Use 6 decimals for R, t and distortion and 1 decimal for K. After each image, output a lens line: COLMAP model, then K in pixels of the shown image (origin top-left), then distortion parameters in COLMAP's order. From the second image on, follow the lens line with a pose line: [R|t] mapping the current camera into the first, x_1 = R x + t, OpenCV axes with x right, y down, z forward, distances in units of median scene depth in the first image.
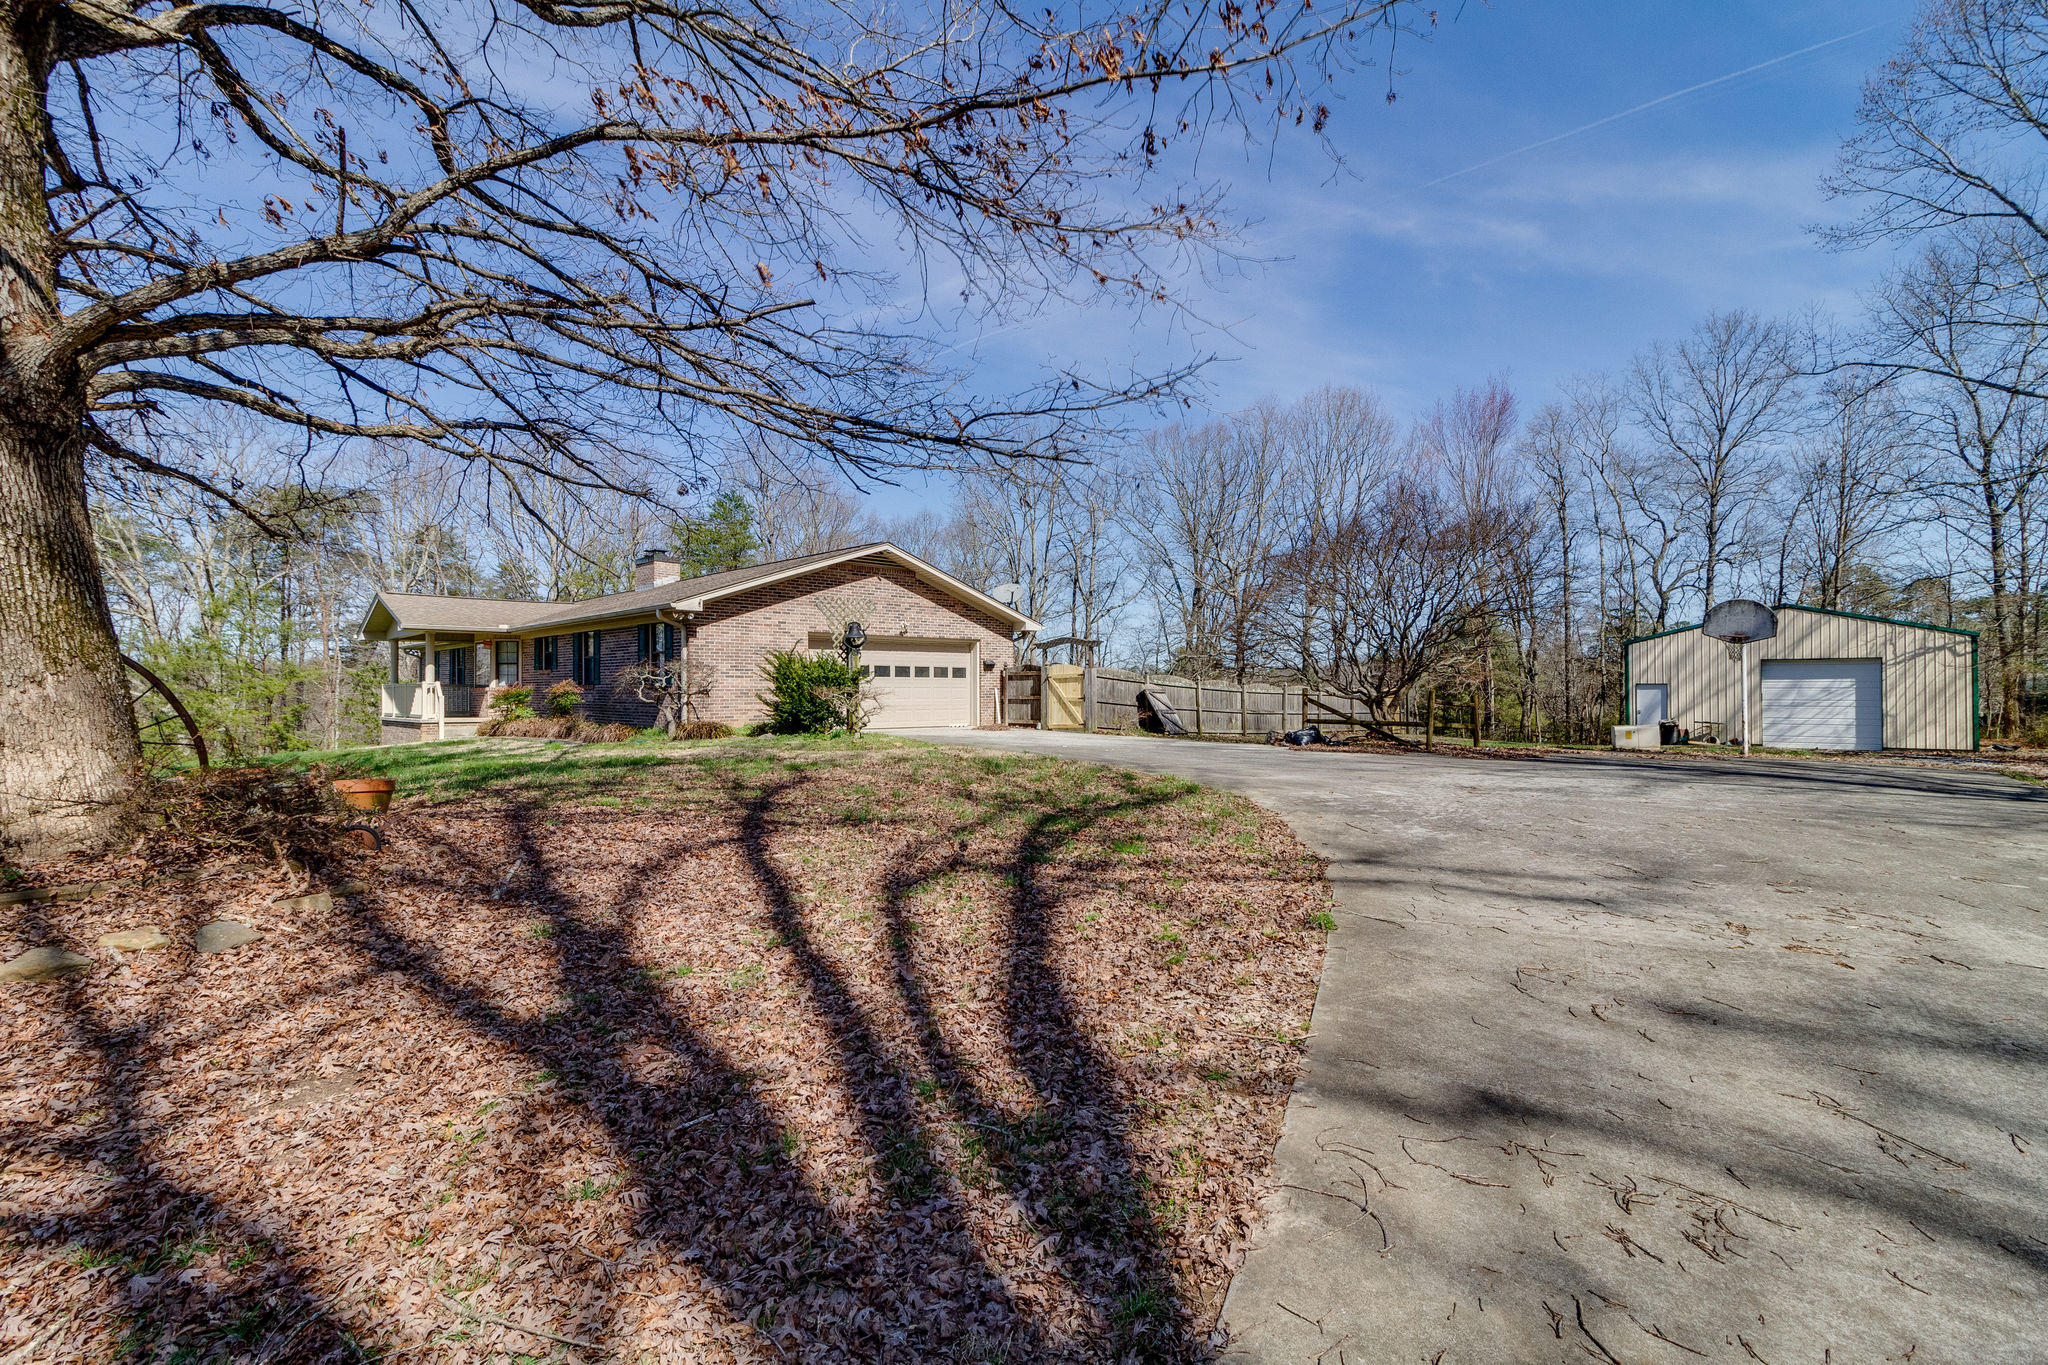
lens RADIAL K [[968.0, 0, 1024.0], [0, 968.0, 682.5], [0, 0, 1]] dist [0.002058, 0.000596]
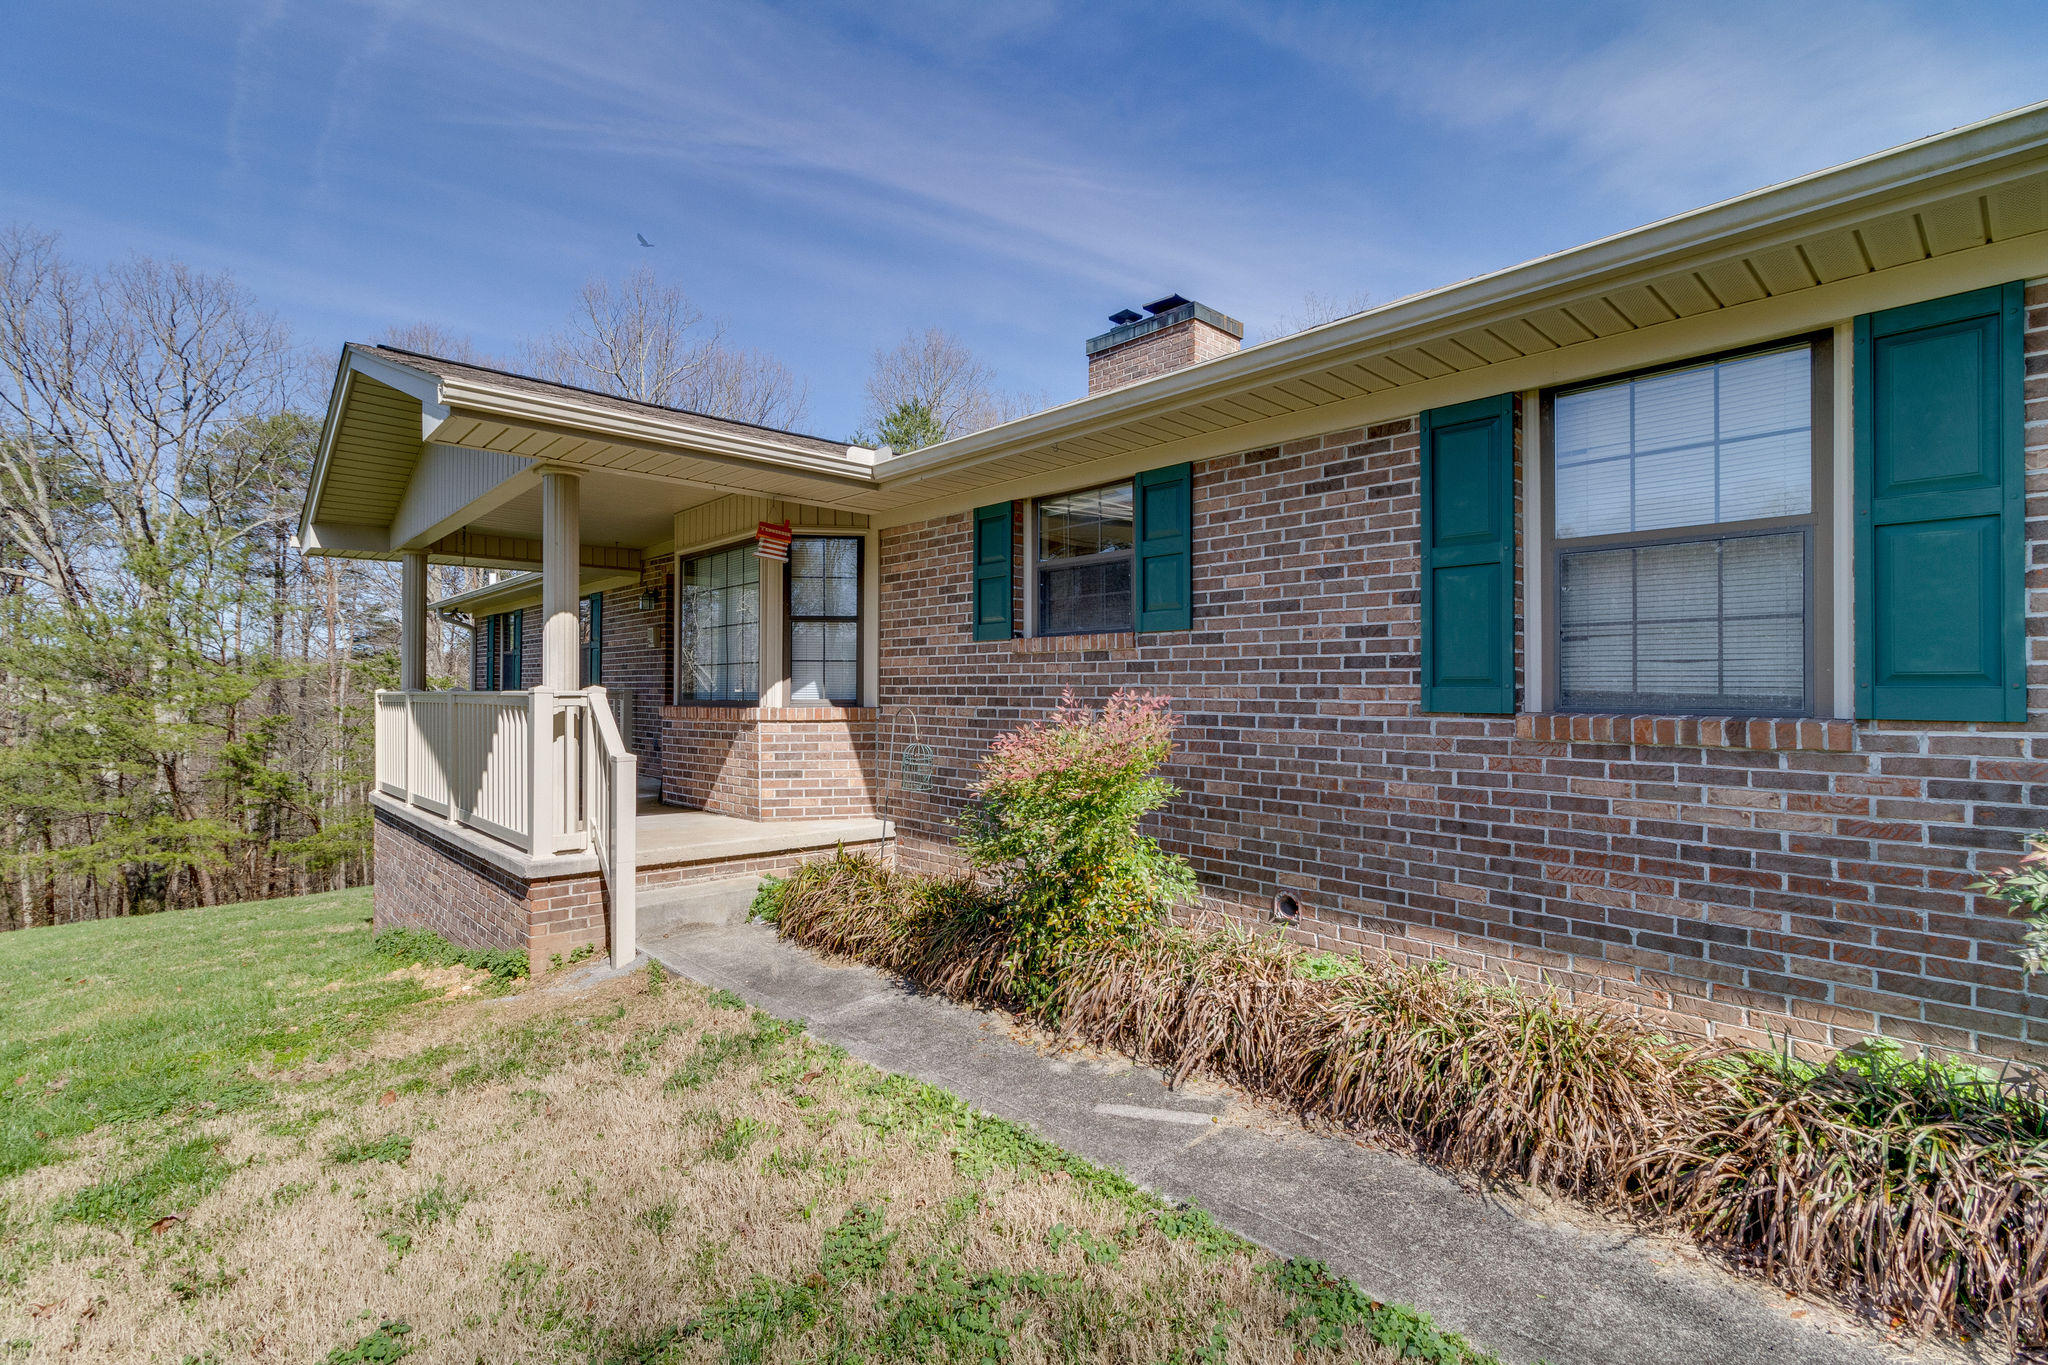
lens RADIAL K [[968.0, 0, 1024.0], [0, 968.0, 682.5], [0, 0, 1]] dist [0.002058, 0.000596]
pose [[0.999803, 0.007421, -0.018390, -0.471318], [-0.007496, 0.999964, -0.004053, -0.001171], [0.018359, 0.004190, 0.999823, 0.728953]]
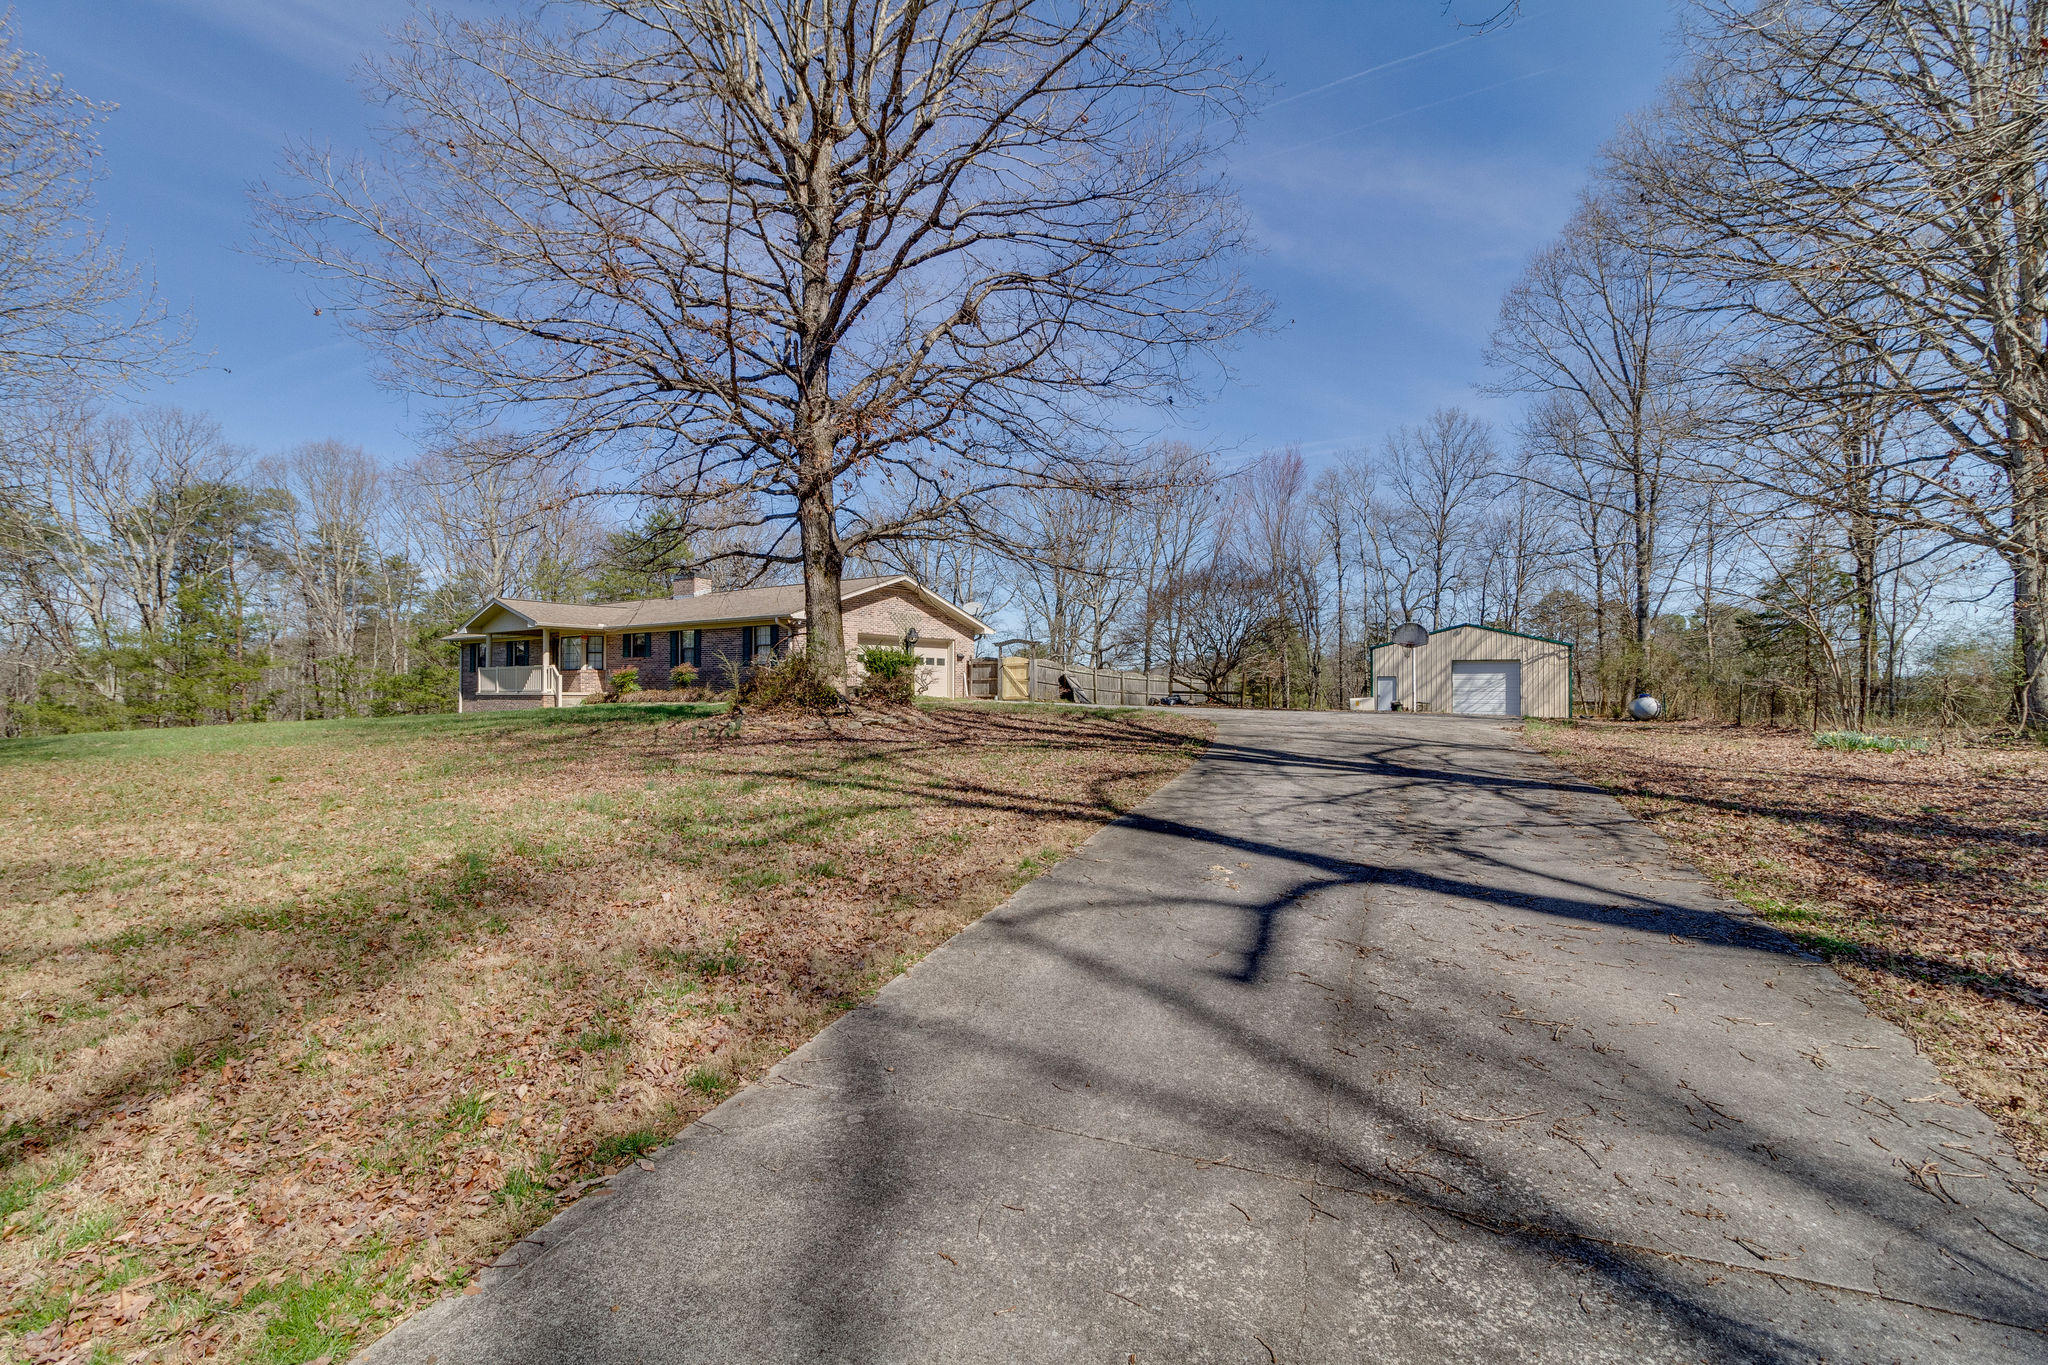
lens RADIAL K [[968.0, 0, 1024.0], [0, 968.0, 682.5], [0, 0, 1]] dist [0.002058, 0.000596]
pose [[0.984576, 0.006337, 0.174843, -0.180877], [-0.006058, 0.999979, -0.002129, 0.021282], [-0.174853, 0.001037, 0.984594, -0.426627]]
